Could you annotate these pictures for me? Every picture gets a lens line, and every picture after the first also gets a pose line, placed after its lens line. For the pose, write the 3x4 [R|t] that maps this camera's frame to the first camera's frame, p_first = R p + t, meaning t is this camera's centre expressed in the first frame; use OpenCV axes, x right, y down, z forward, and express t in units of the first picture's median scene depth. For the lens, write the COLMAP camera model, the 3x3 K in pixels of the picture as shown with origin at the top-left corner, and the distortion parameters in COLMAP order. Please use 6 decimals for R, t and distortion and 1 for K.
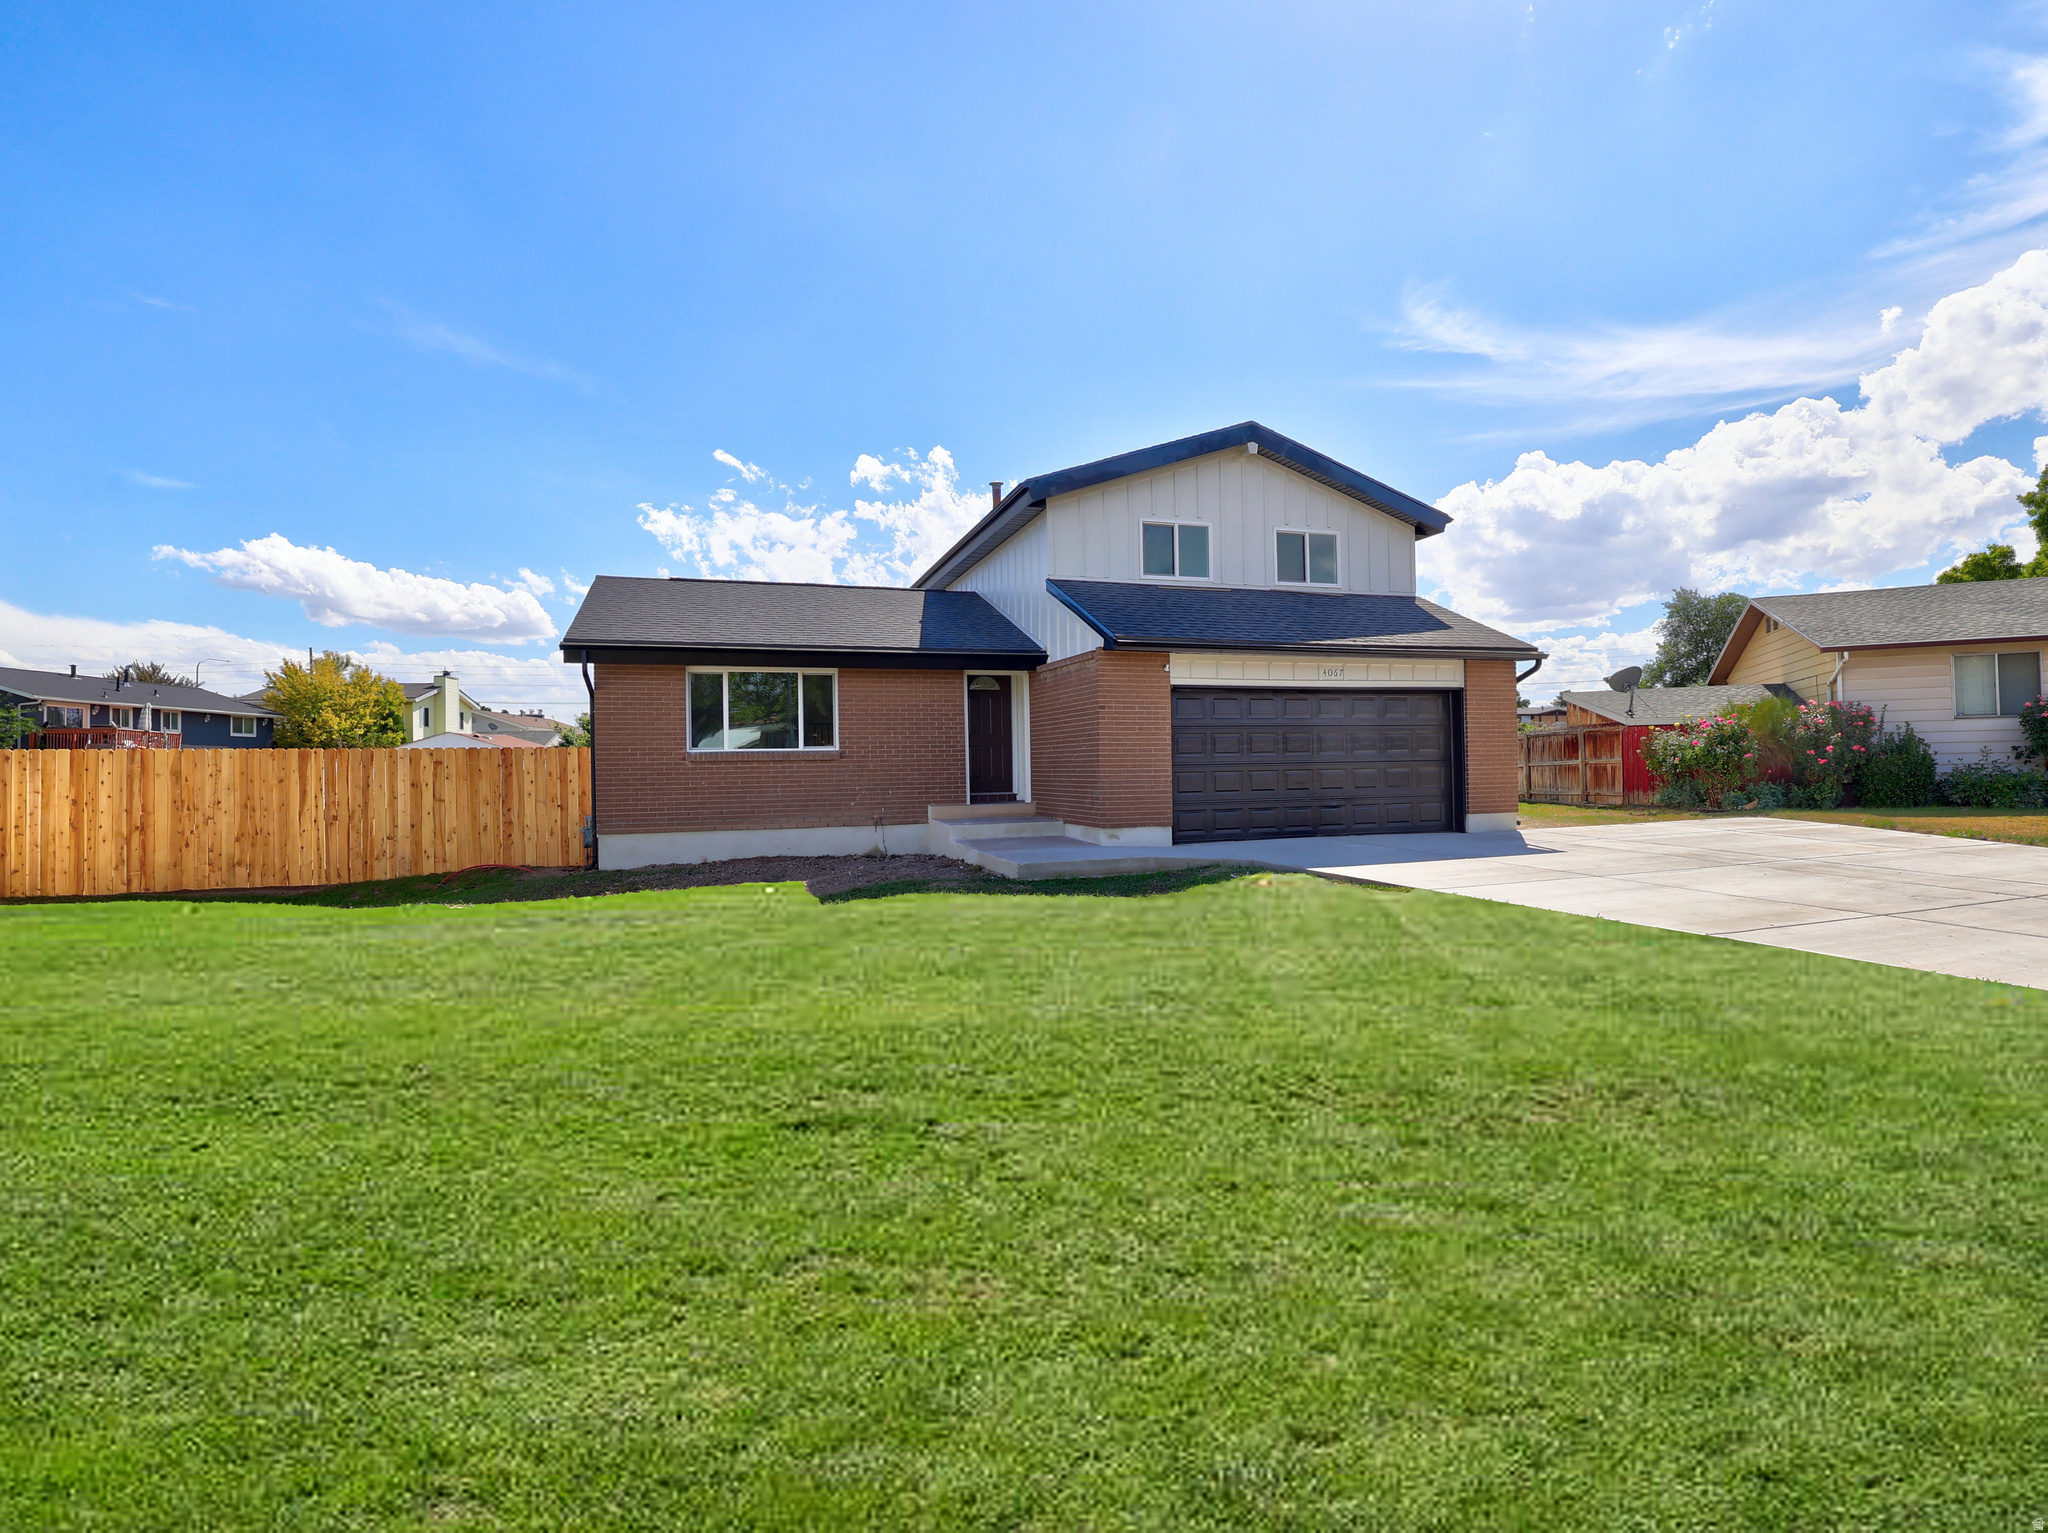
lens RADIAL K [[963.9, 0, 1026.1], [0, 963.9, 770.0], [0, 0, 1]] dist [0.015025, 0.000113]
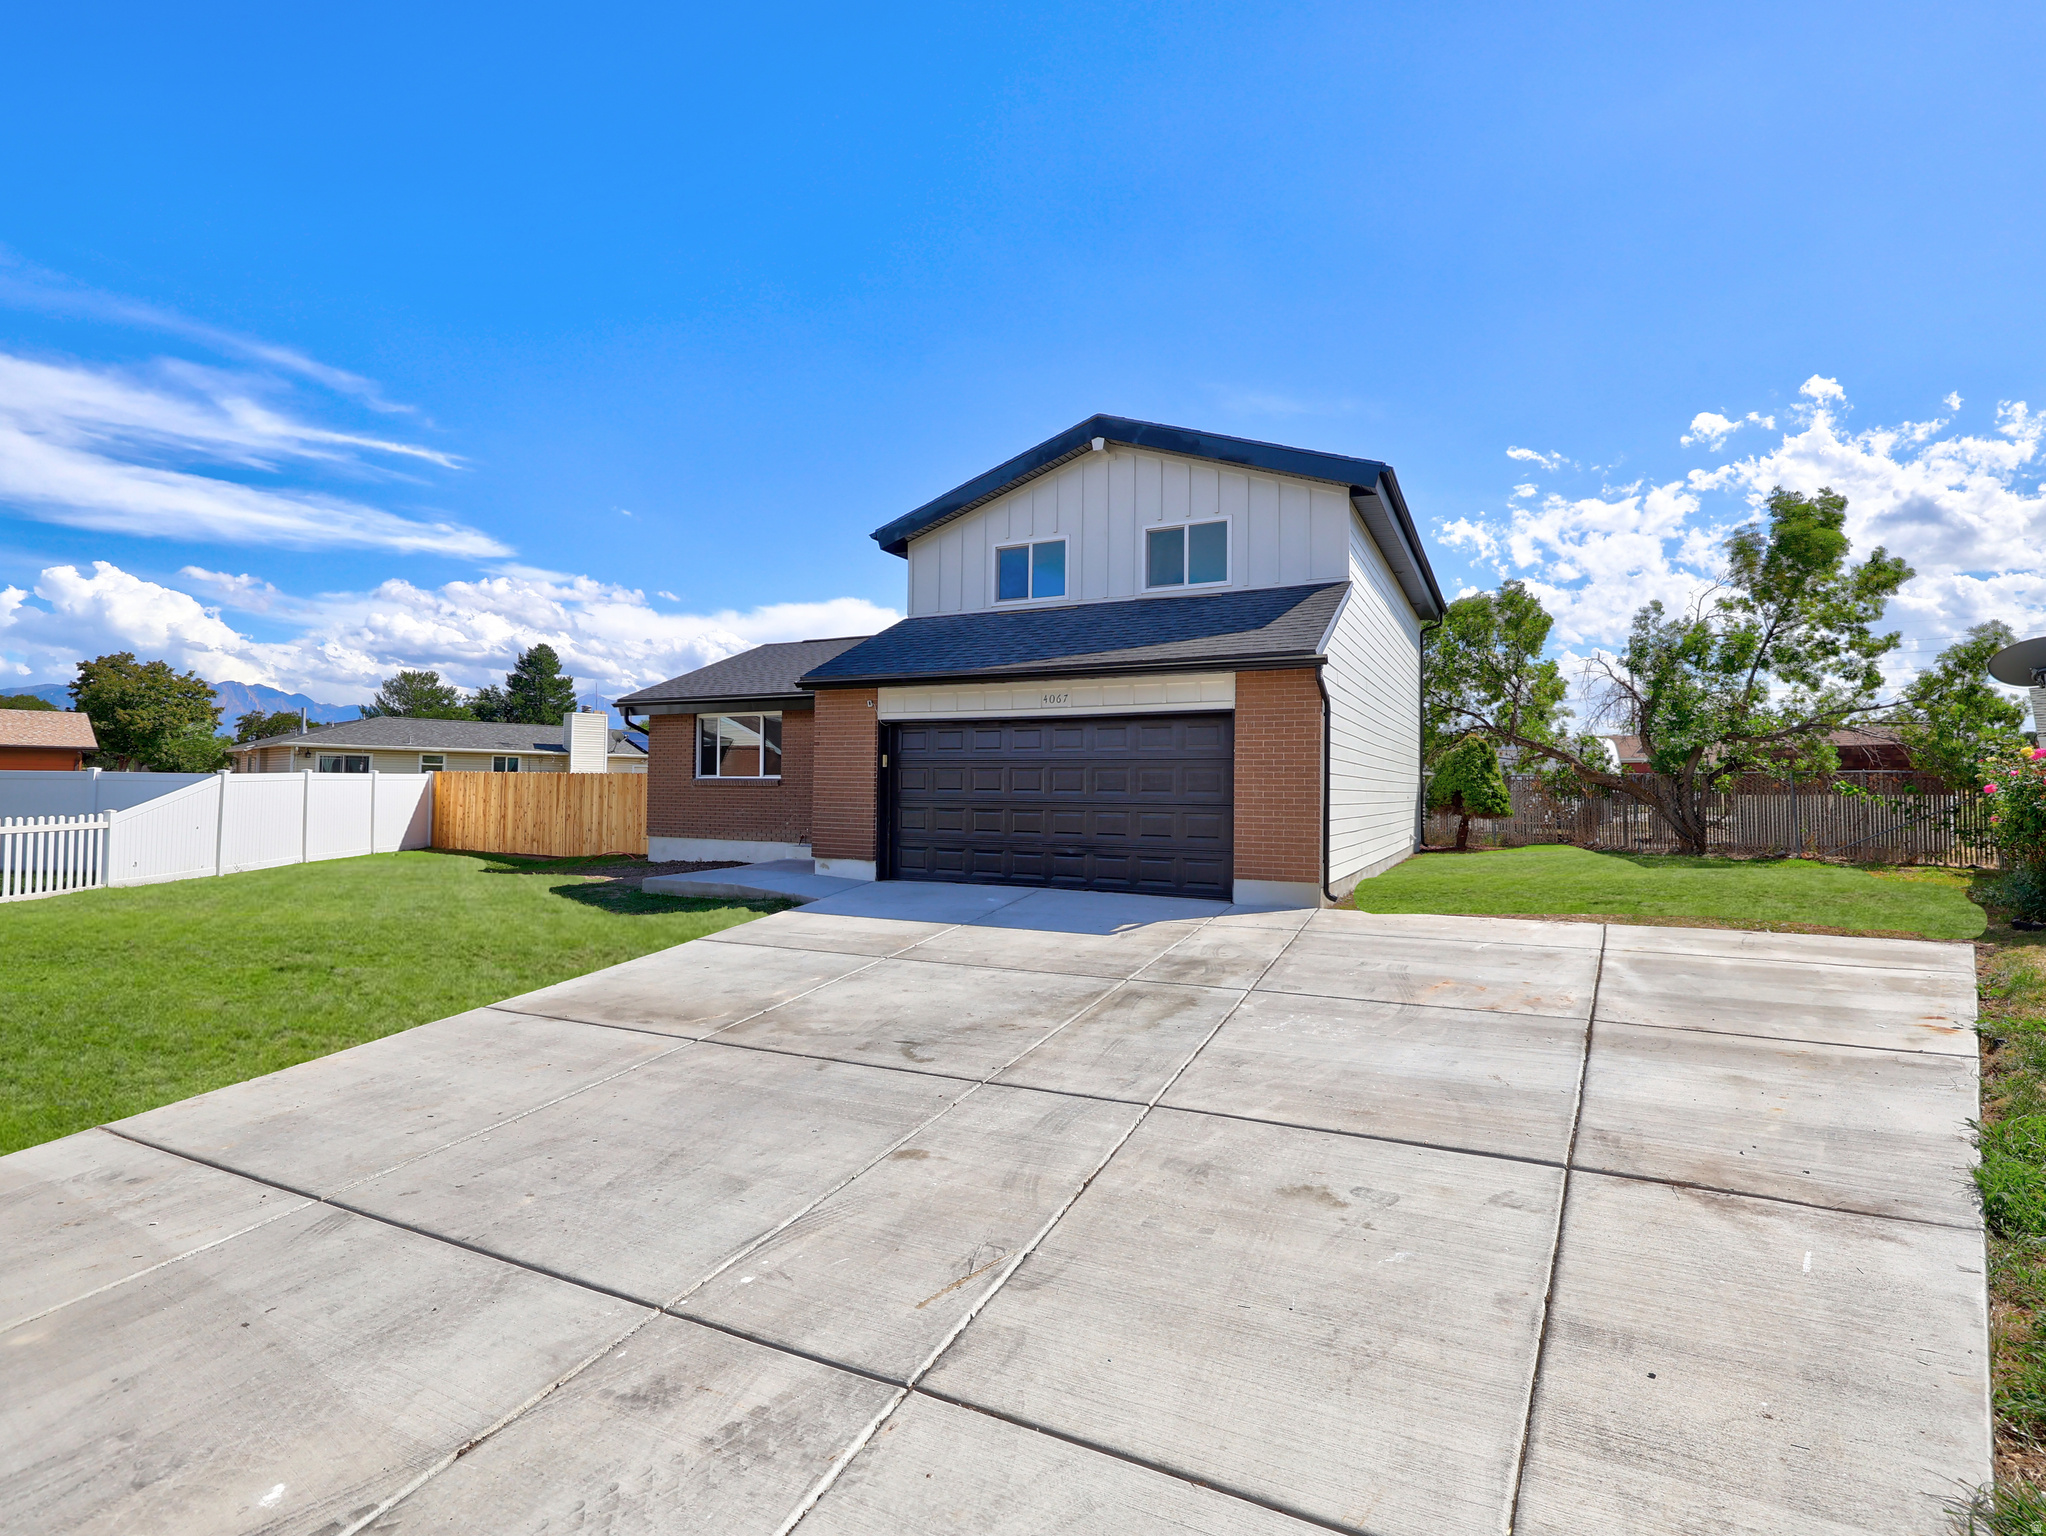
lens RADIAL K [[975.9, 0, 1025.7], [0, 975.9, 764.1], [0, 0, 1]] dist [0.015024, -0.000035]
pose [[0.694263, 0.006558, -0.719692, 0.794260], [-0.022611, 0.999664, -0.012703, -0.026531], [0.719366, 0.025092, 0.694178, 0.323562]]
